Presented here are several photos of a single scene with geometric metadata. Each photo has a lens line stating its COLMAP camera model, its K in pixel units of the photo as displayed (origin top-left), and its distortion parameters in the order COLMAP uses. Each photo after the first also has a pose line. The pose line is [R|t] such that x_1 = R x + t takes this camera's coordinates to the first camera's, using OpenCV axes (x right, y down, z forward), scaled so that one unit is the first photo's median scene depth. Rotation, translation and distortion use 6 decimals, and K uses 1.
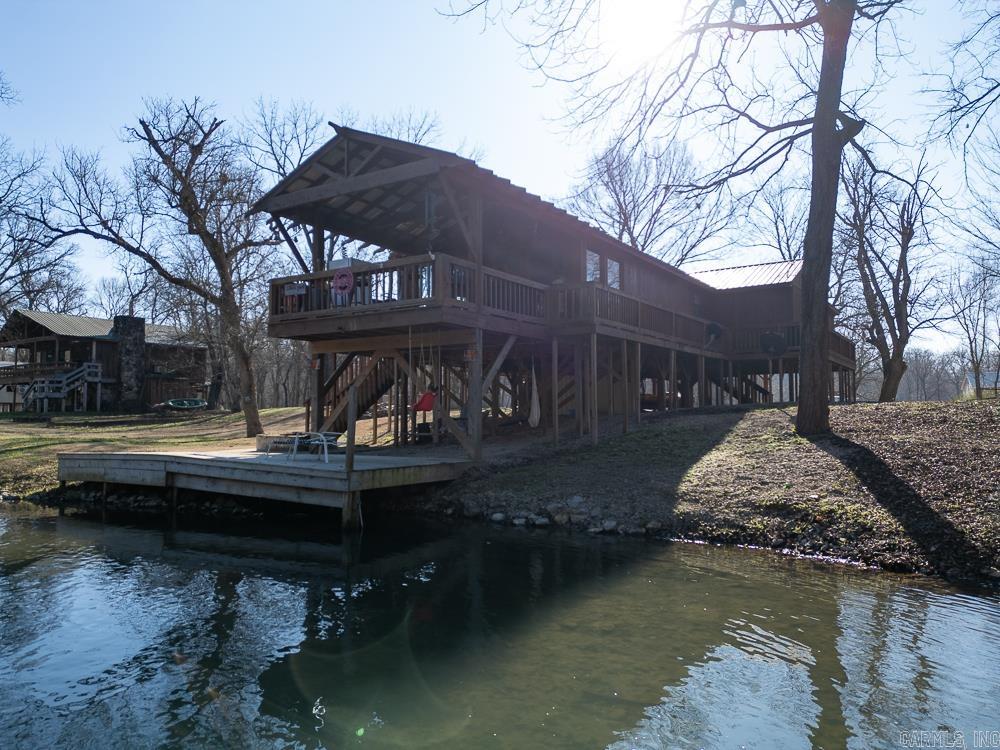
lens RADIAL K [[691.2, 0, 498.4], [0, 691.2, 377.5], [0, 0, 1]] dist [0.063667, -0.037481]
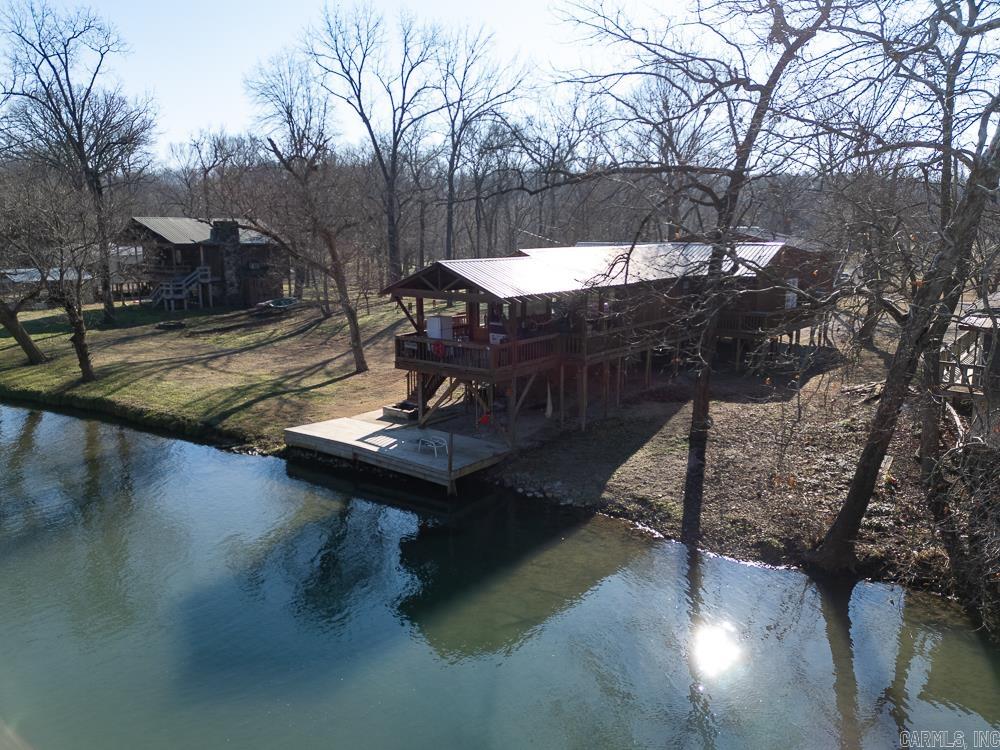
lens RADIAL K [[691.2, 0, 502.7], [0, 691.2, 372.4], [0, 0, 1]] dist [0.063667, -0.037481]
pose [[0.997356, 0.017296, -0.070587, 0.068461], [-0.002328, 0.978373, 0.206836, -0.450517], [0.072638, -0.206125, 0.975826, -0.749973]]
